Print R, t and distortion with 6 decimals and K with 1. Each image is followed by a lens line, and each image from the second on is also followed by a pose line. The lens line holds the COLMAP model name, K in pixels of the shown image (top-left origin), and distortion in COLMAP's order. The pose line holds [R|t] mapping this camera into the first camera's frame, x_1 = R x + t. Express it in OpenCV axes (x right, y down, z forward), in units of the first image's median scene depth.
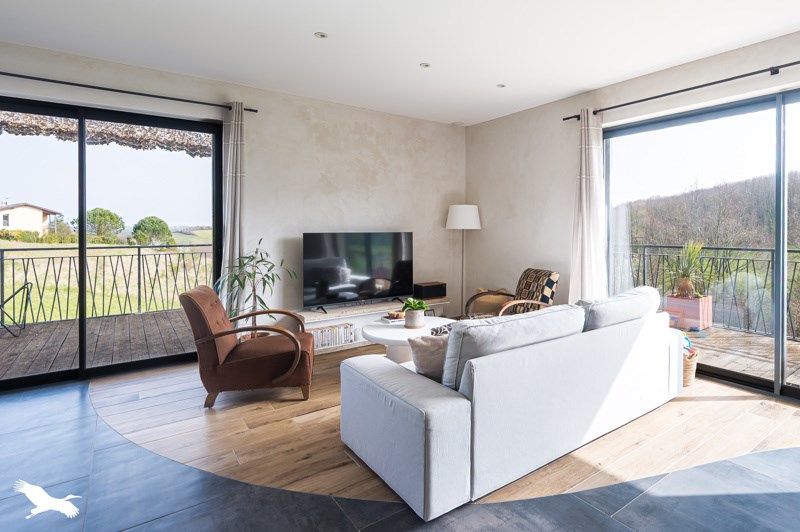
lens RADIAL K [[436.1, 0, 401.2], [0, 436.1, 241.8], [0, 0, 1]] dist [0.002749, 0.000516]
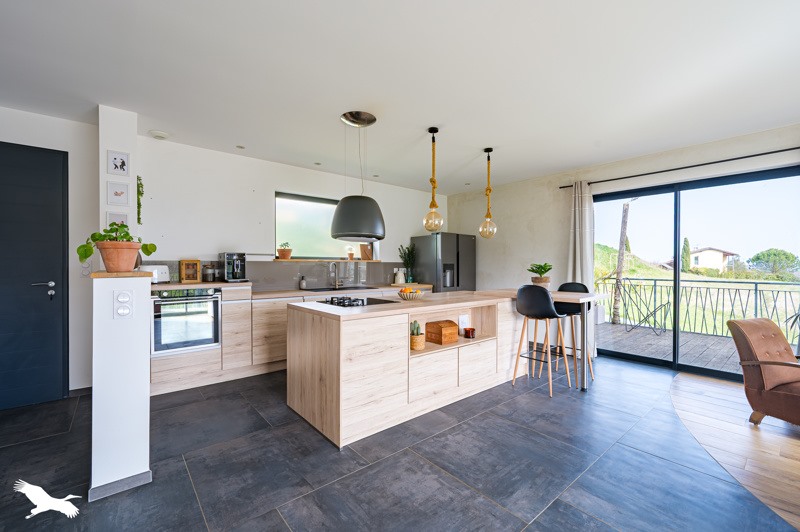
lens RADIAL K [[337.7, 0, 400.0], [0, 337.7, 266.0], [0, 0, 1]] dist [0.000665, 0.000103]
pose [[0.047234, 0.007334, -0.998857, 0.275742], [-0.036893, 0.999304, 0.005593, -0.004687], [0.998202, 0.036587, 0.047471, 0.006100]]
